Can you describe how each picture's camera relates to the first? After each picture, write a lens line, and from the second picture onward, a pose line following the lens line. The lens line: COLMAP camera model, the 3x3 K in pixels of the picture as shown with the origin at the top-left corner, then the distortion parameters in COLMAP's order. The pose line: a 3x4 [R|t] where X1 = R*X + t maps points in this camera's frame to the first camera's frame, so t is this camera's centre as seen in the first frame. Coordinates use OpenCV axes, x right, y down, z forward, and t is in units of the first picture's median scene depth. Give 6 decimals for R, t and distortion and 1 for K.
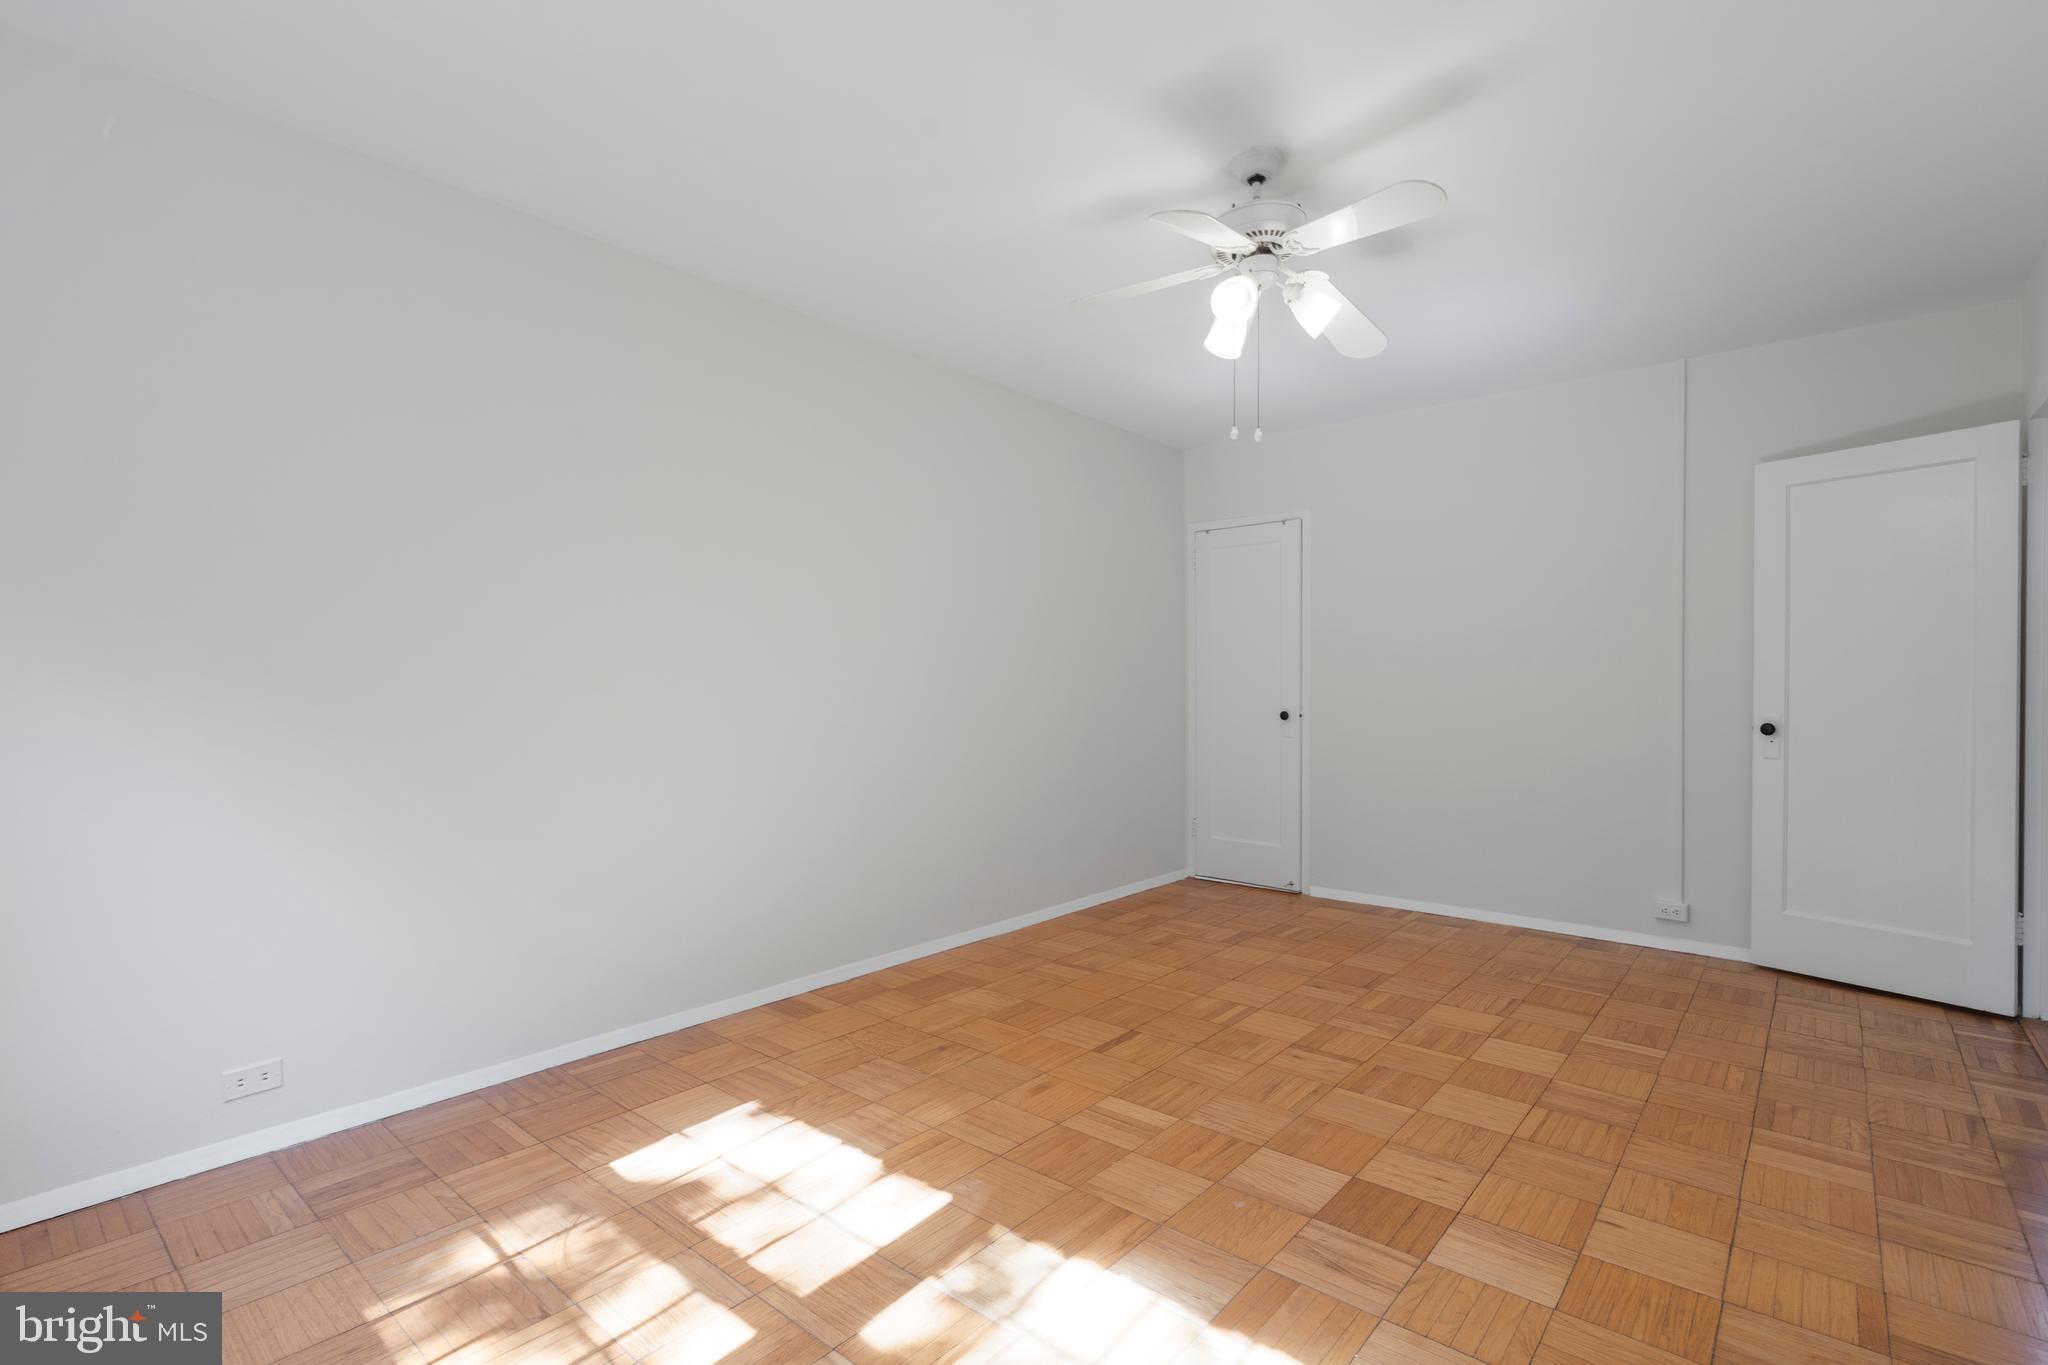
lens RADIAL K [[948.9, 0, 1033.7], [0, 948.9, 681.5], [0, 0, 1]] dist [0.000035, -0.000557]
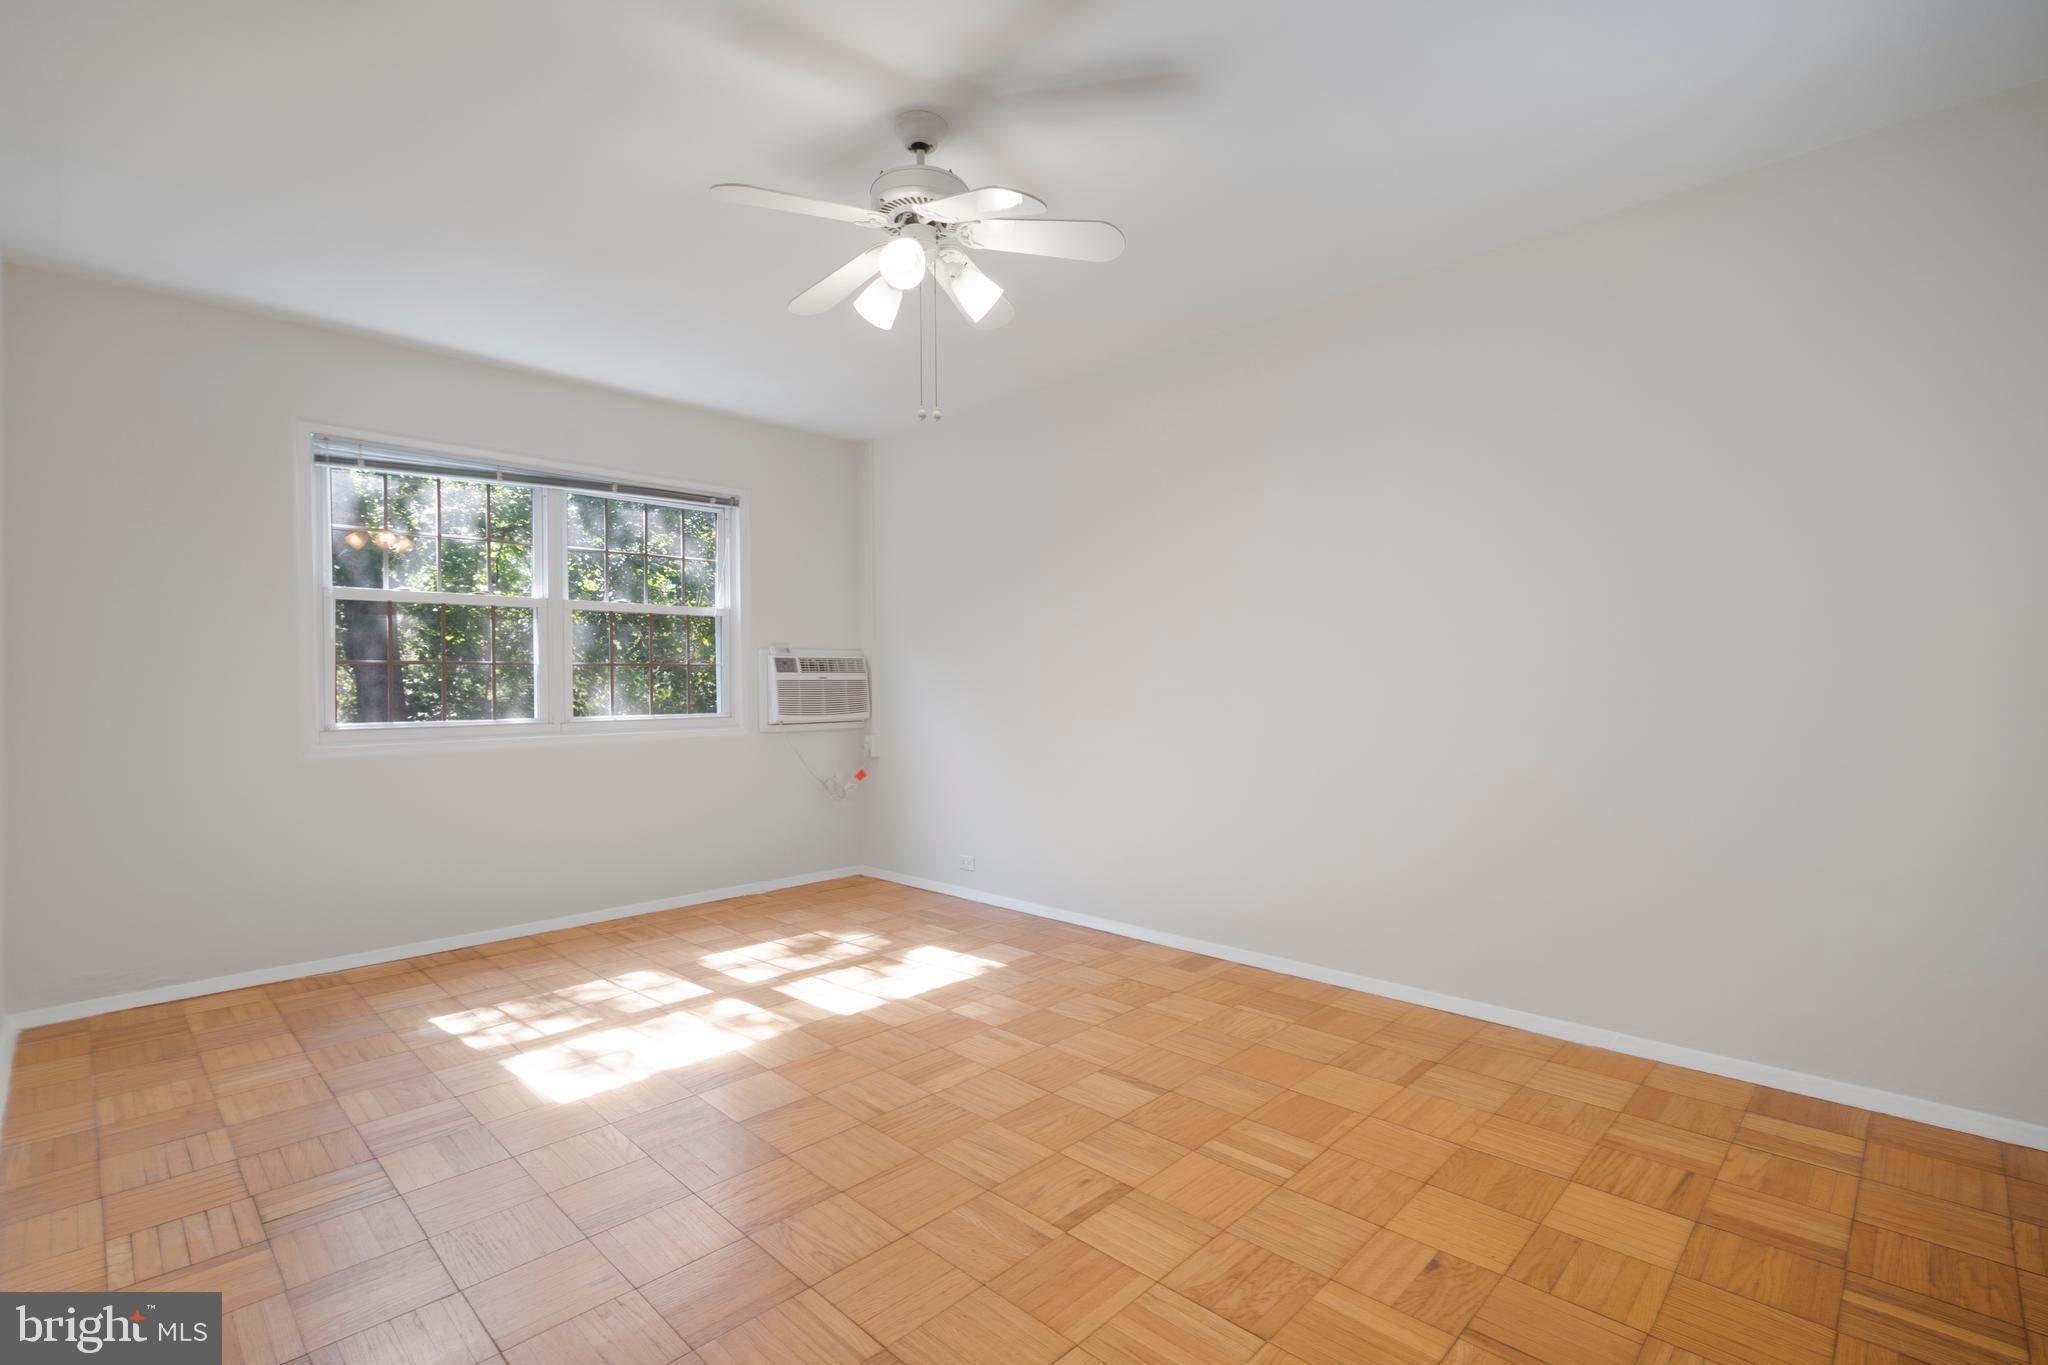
lens RADIAL K [[948.9, 0, 1006.3], [0, 948.9, 671.1], [0, 0, 1]] dist [0.000035, -0.000557]
pose [[-0.097381, -0.009262, -0.995204, 0.983740], [0.014971, 0.999830, -0.010770, 0.009948], [0.995135, -0.015948, -0.097226, 0.988436]]
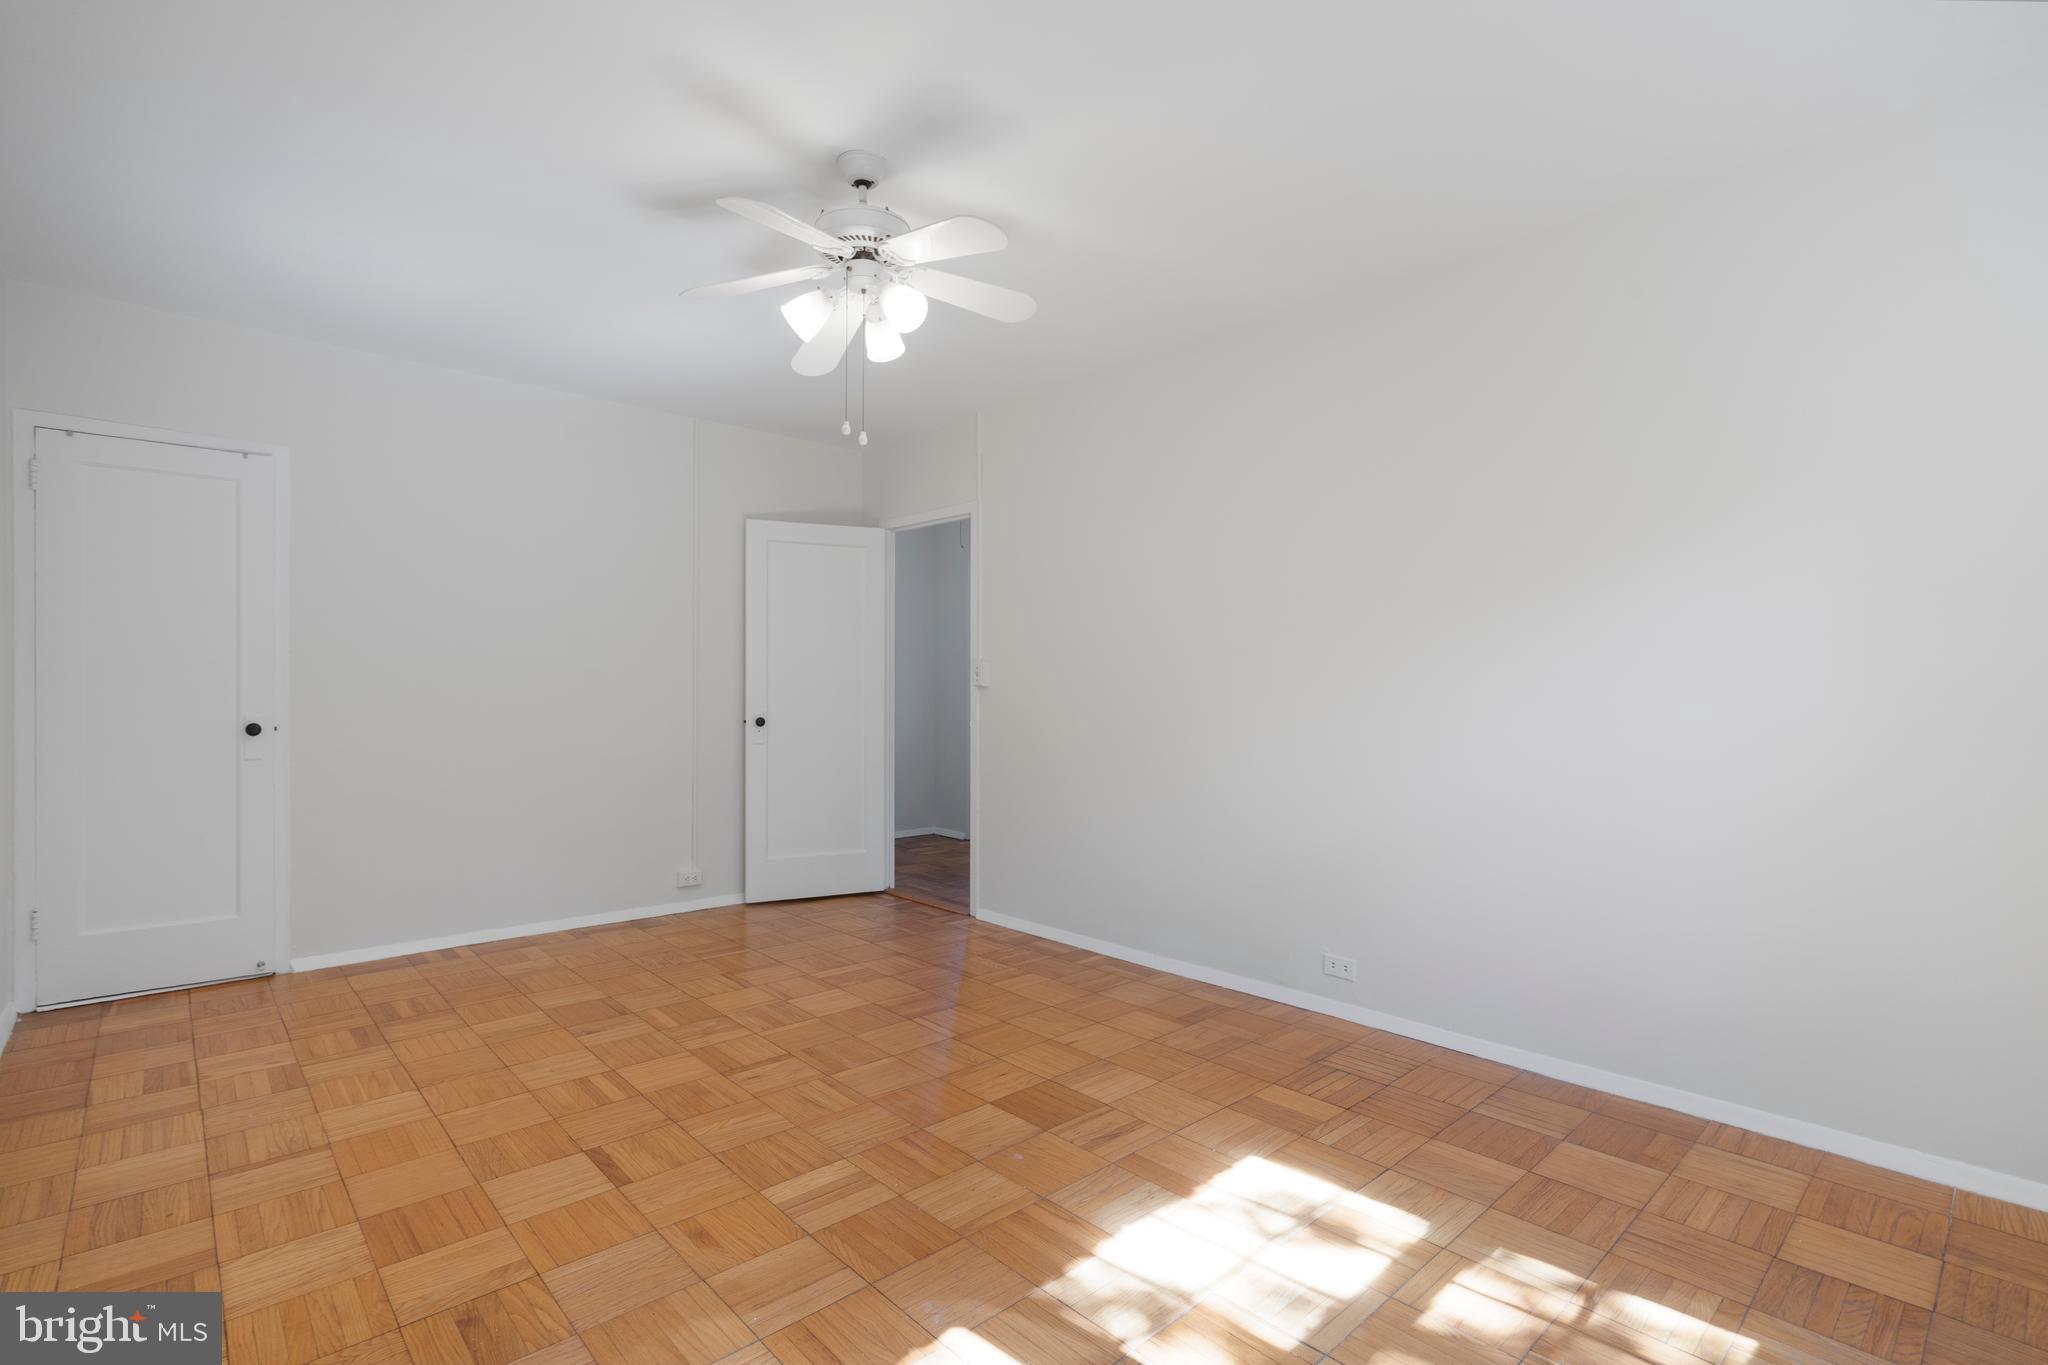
lens RADIAL K [[948.9, 0, 1008.1], [0, 948.9, 681.8], [0, 0, 1]] dist [0.000035, -0.000557]
pose [[0.142130, 0.009290, 0.989804, -0.617276], [-0.008062, 0.999934, -0.008228, 0.003061], [-0.989815, -0.006810, 0.142196, 0.595202]]
